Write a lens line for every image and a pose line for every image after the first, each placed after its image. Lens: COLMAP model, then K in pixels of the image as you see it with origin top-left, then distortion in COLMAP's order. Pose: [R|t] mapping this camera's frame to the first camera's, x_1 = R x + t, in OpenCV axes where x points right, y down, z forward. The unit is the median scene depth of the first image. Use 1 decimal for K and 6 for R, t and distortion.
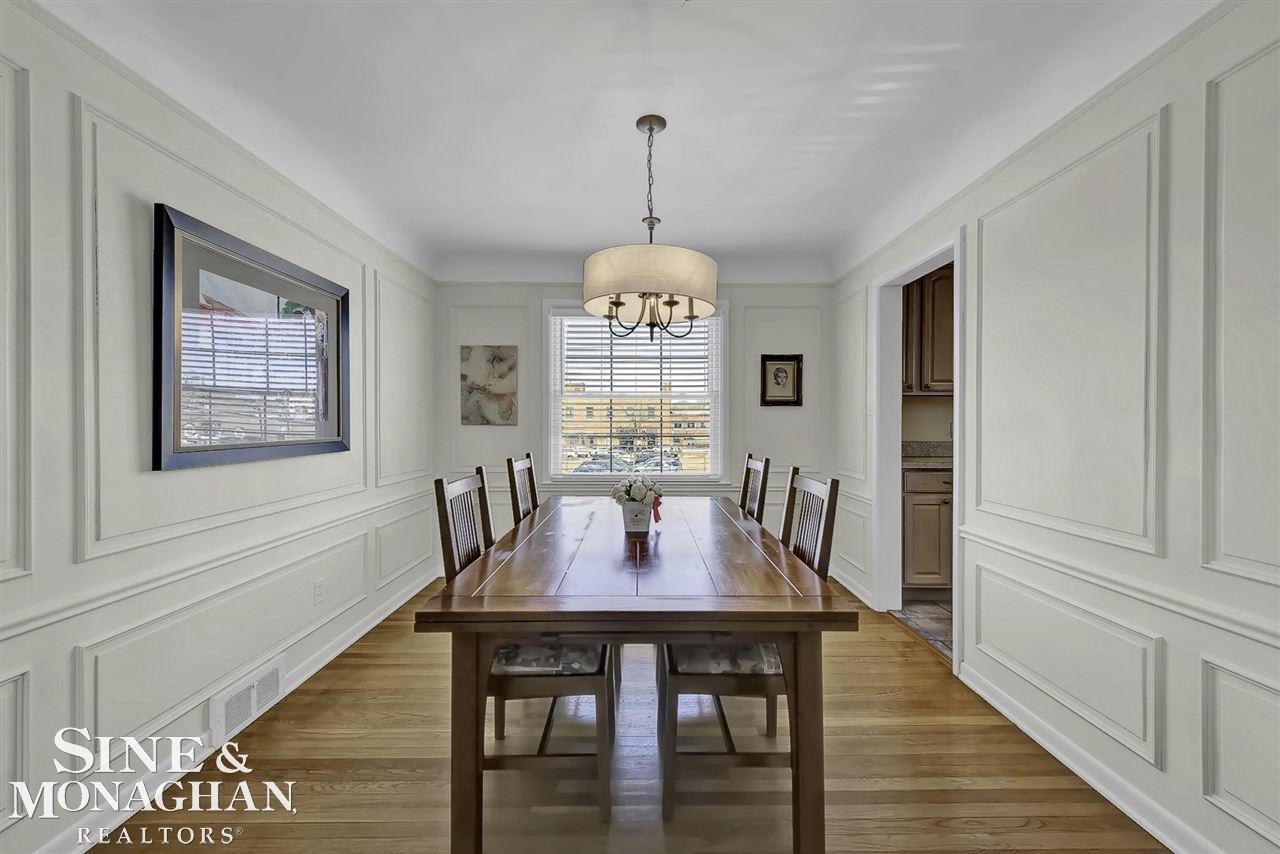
lens RADIAL K [[509.0, 0, 644.4], [0, 509.0, 422.3], [0, 0, 1]] dist [-0.000477, -0.000132]
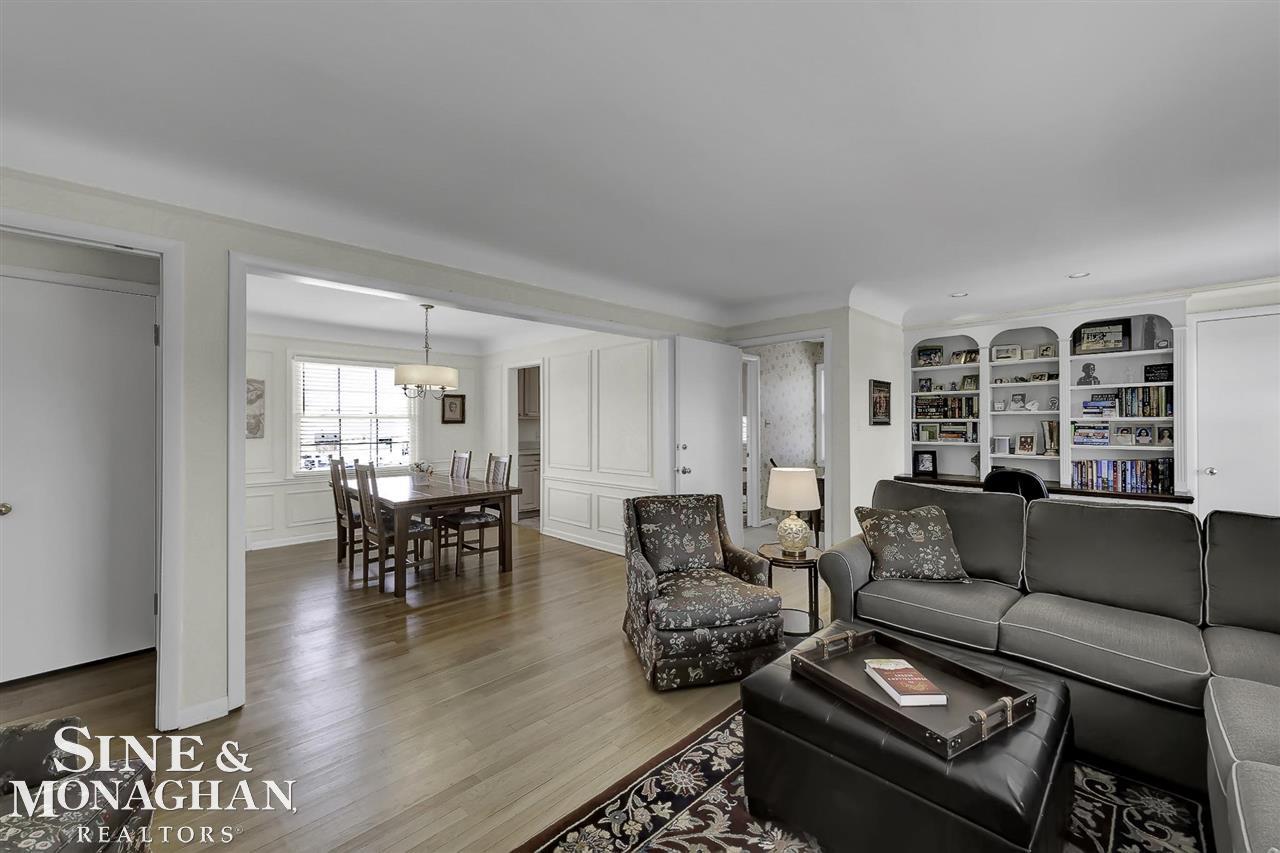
lens RADIAL K [[509.0, 0, 644.4], [0, 509.0, 421.8], [0, 0, 1]] dist [-0.000477, -0.000132]
pose [[0.730948, 0.000790, 0.682433, -0.528406], [0.005848, 0.999955, -0.007422, -0.026035], [-0.682408, 0.009416, 0.730911, -0.855980]]
